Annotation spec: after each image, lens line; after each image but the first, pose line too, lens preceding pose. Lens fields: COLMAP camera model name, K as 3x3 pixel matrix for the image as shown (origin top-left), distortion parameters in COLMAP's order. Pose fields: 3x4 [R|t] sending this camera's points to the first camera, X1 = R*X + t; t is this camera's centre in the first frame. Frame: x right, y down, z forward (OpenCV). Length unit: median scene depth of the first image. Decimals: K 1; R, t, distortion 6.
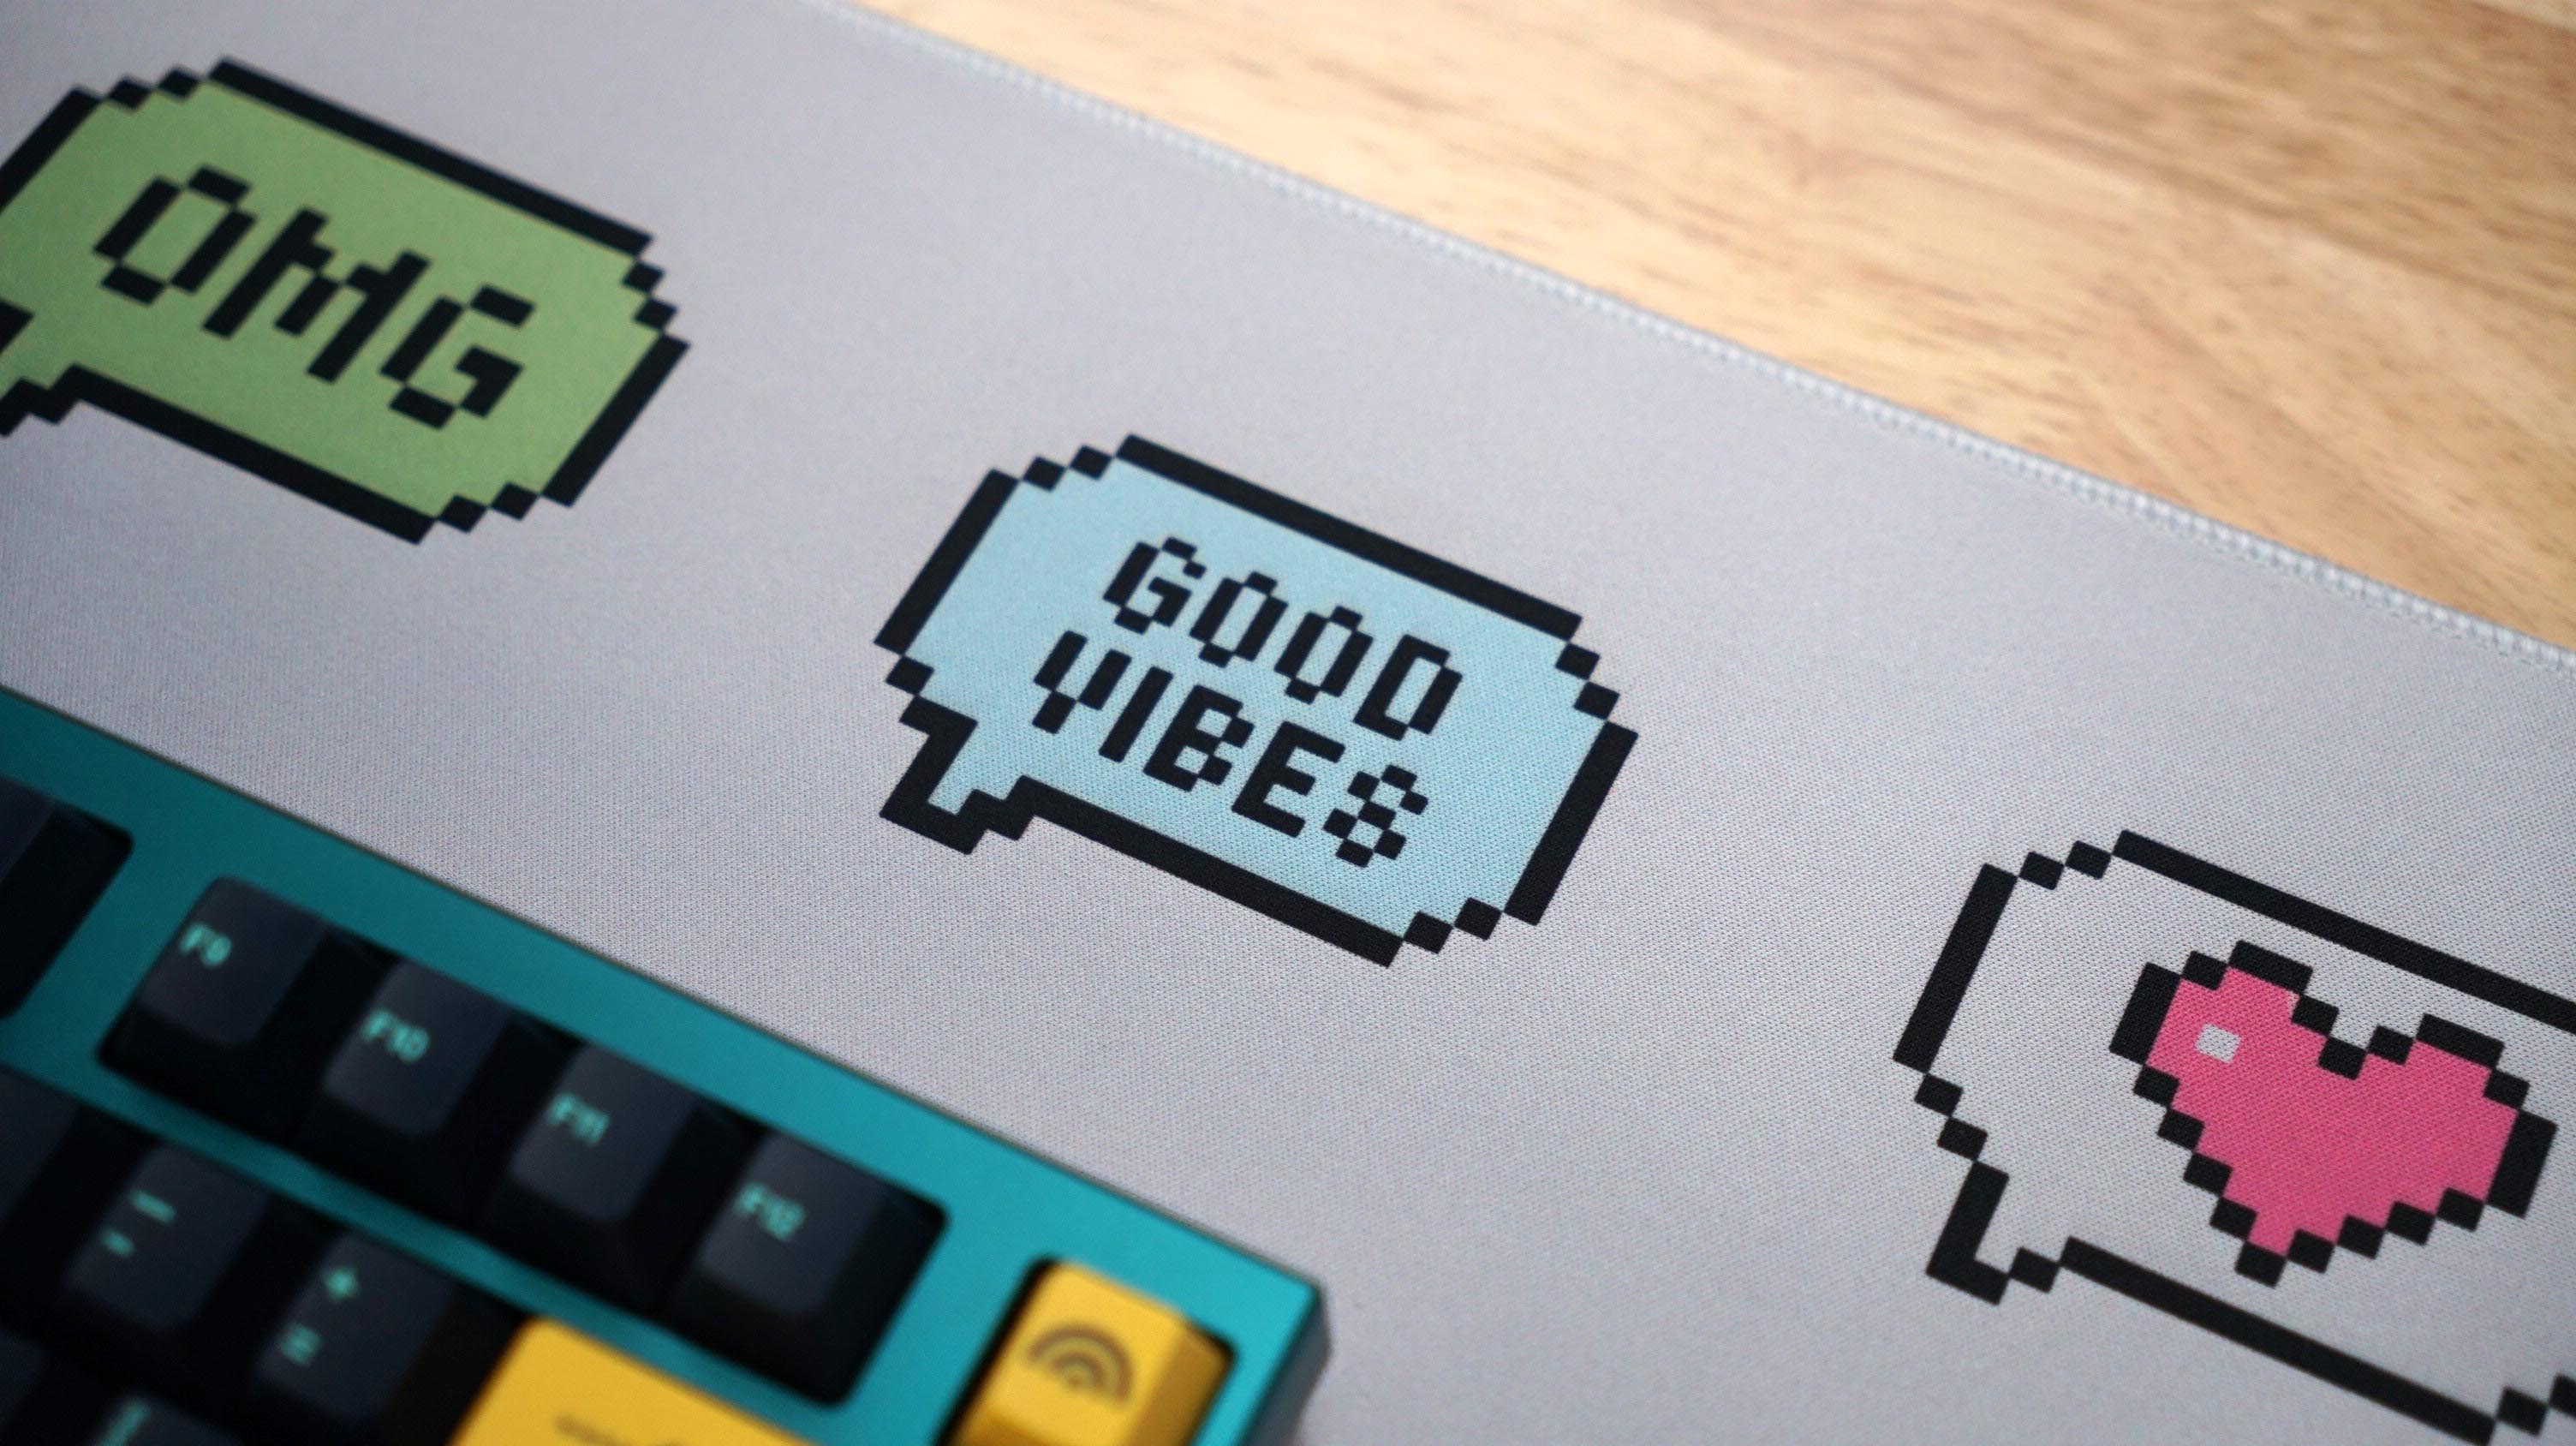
lens RADIAL K [[4059.2, 0, 1290.9], [0, 4059.2, 724.1], [0, 0, 1]] dist [0.143727, 0.851684]
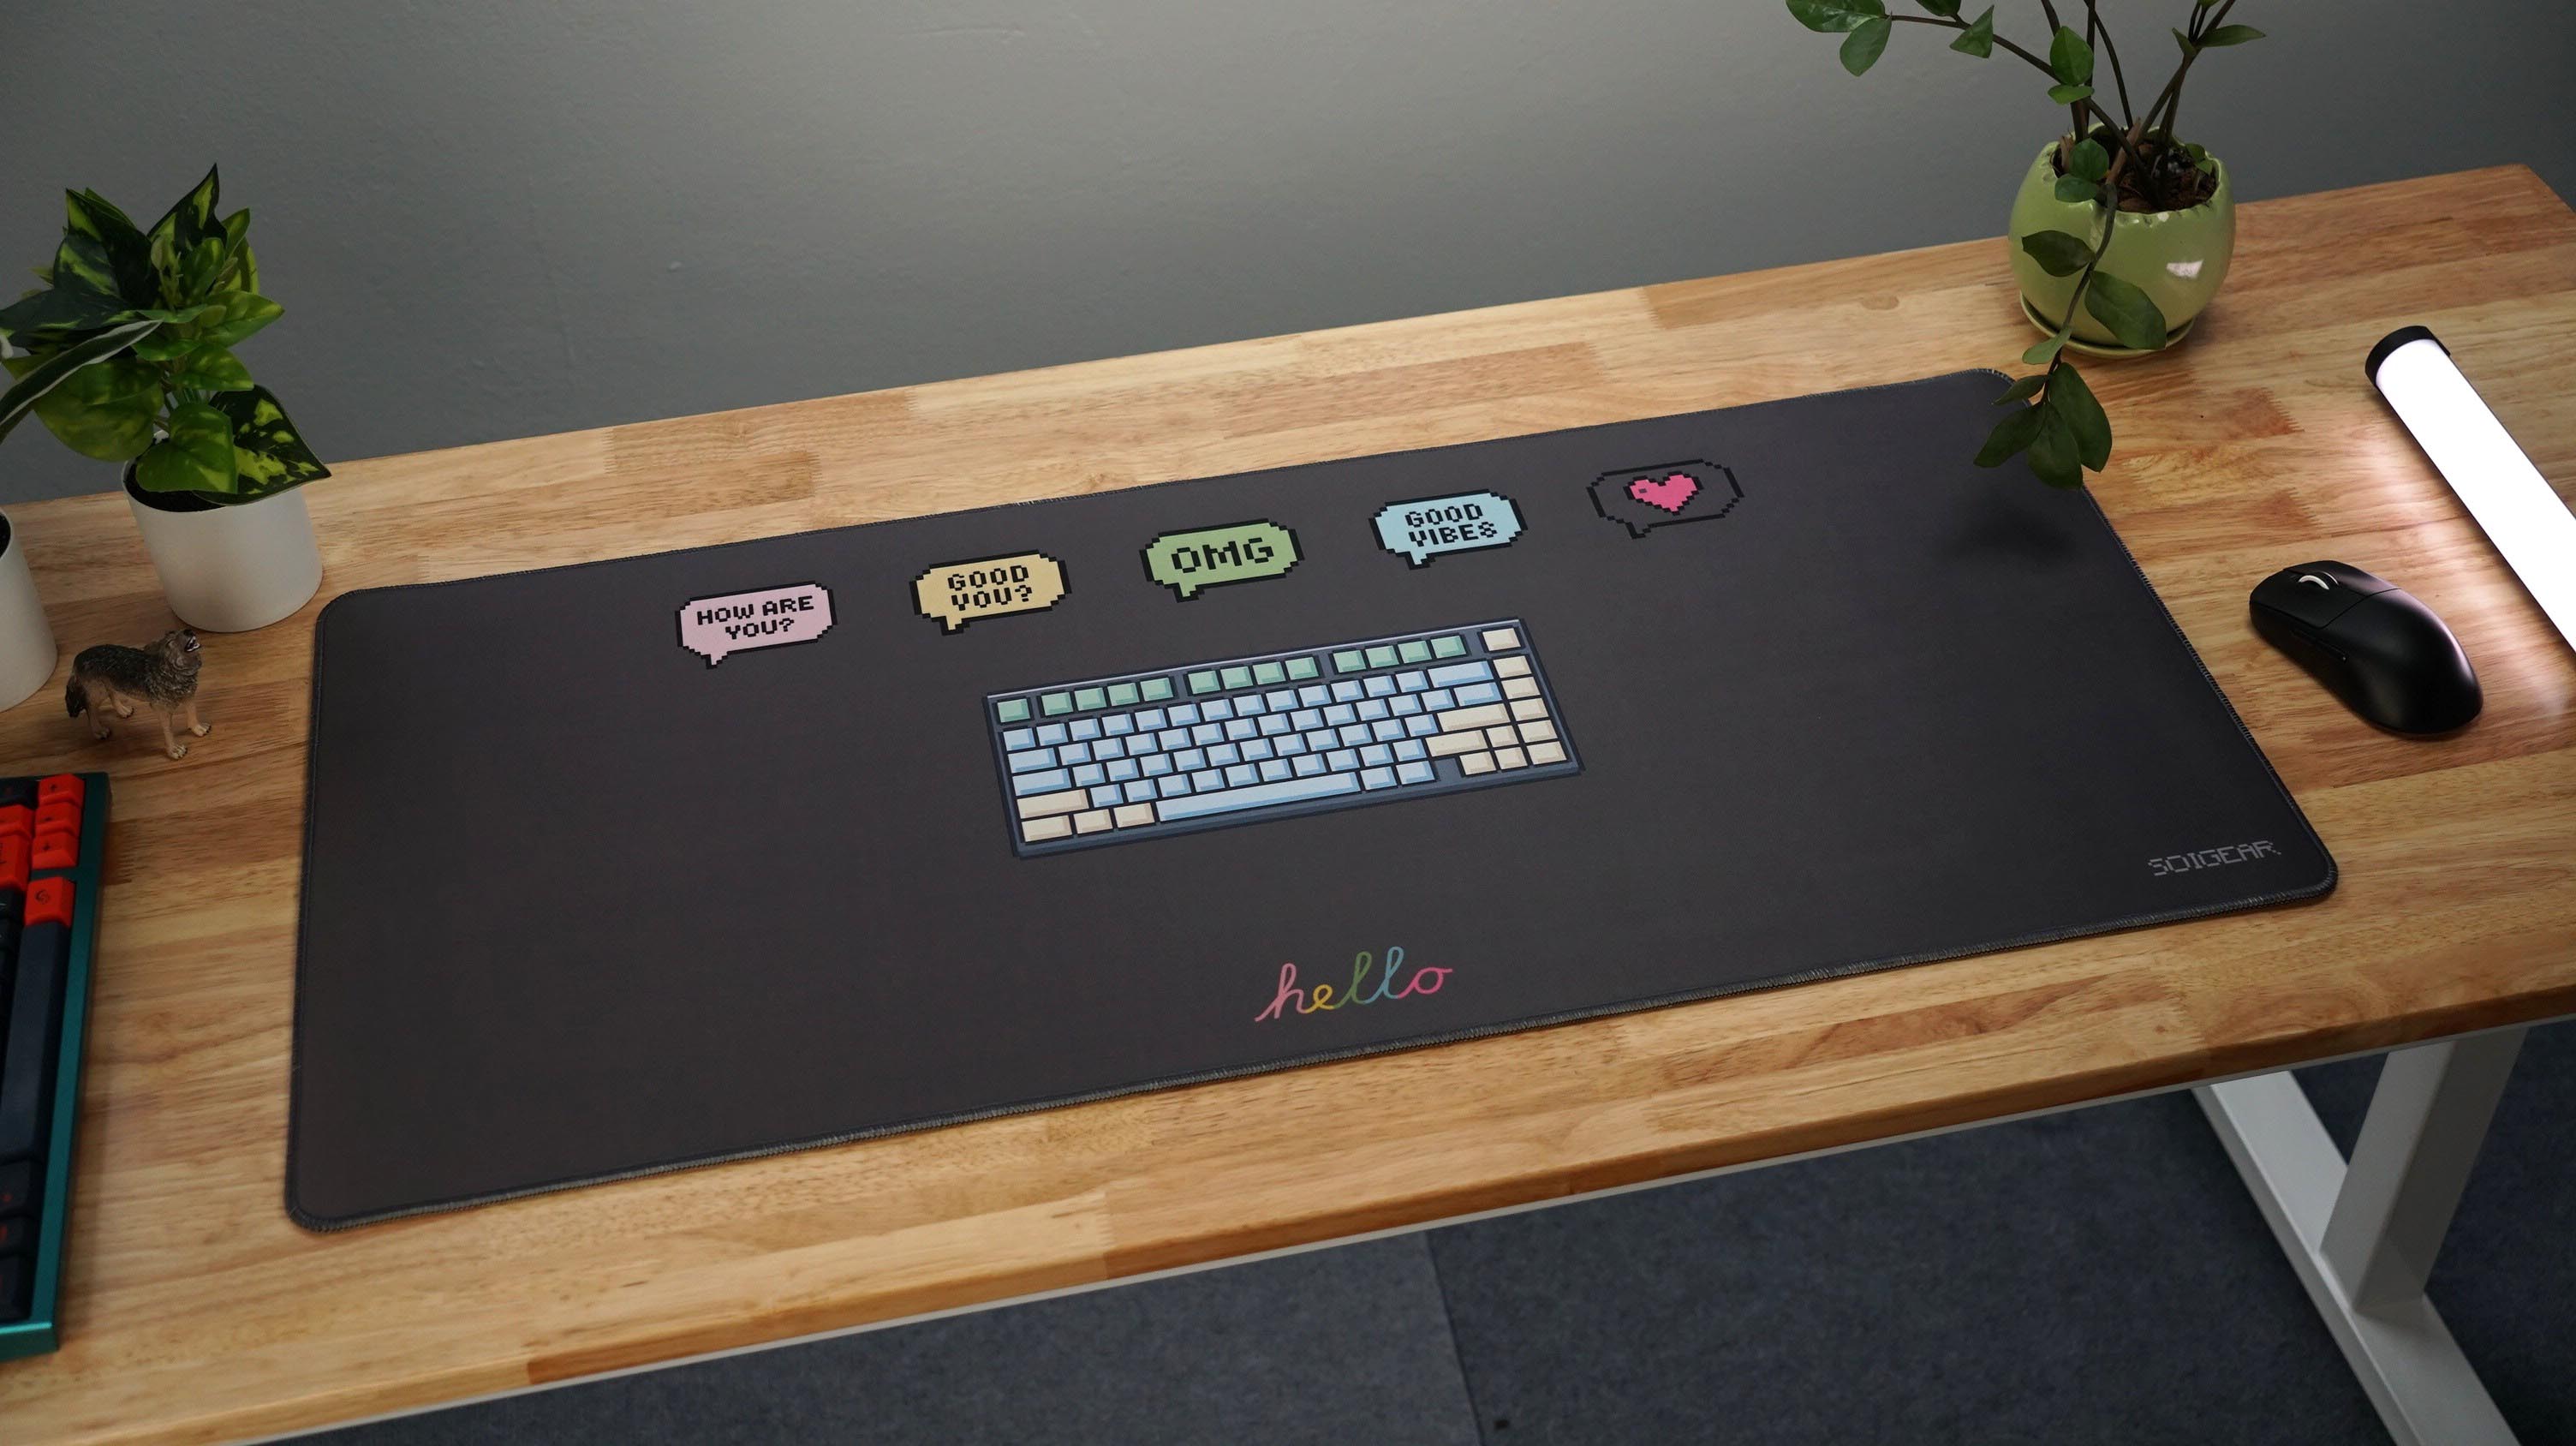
lens RADIAL K [[2954.4, 0, 1291.4], [0, 2954.4, 727.0], [0, 0, 1]] dist [-0.031833, 0.311633]
pose [[0.782741, -0.431548, 0.448423, -1.774828], [0.527807, 0.842093, -0.110906, 0.474826], [-0.329752, 0.323491, 0.886914, -1.943516]]
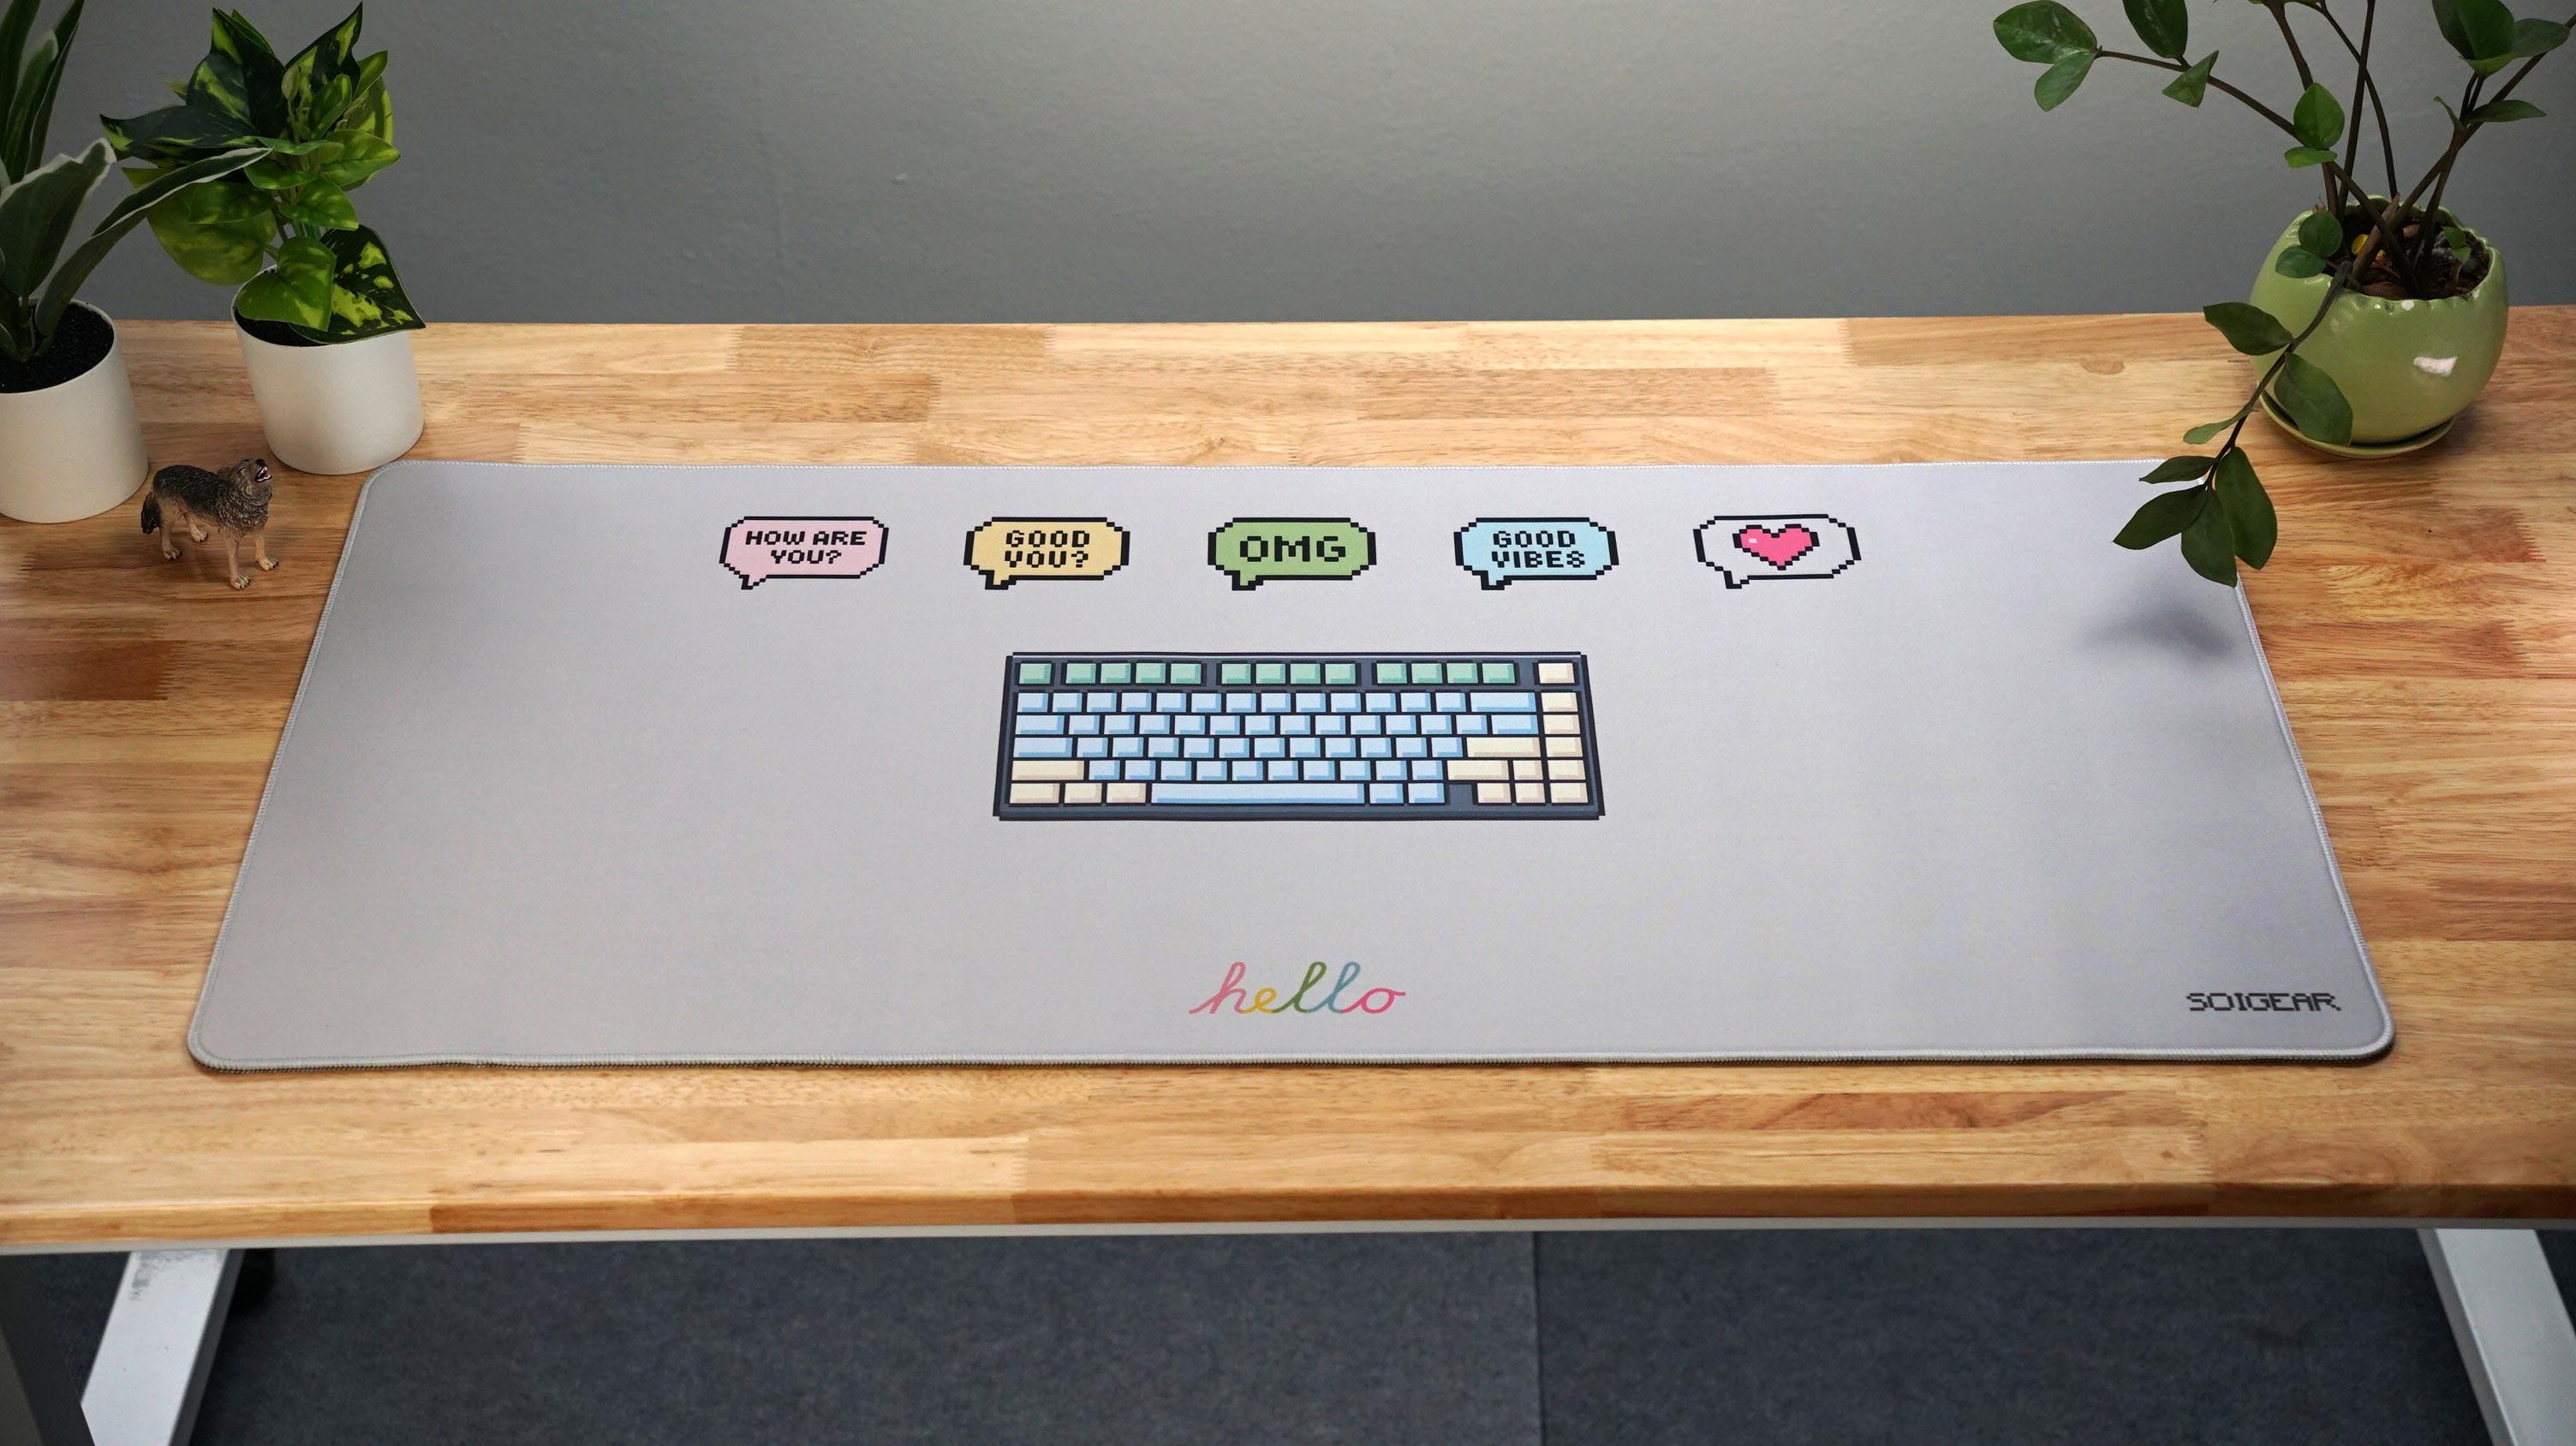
lens RADIAL K [[3507.0, 0, 1291.3], [0, 3507.0, 725.9], [0, 0, 1]] dist [0.100626, 0.568683]
pose [[0.890250, -0.300713, 0.342091, -1.642065], [0.380190, 0.904215, -0.194554, 0.823877], [-0.250819, 0.303261, 0.919306, -2.459010]]
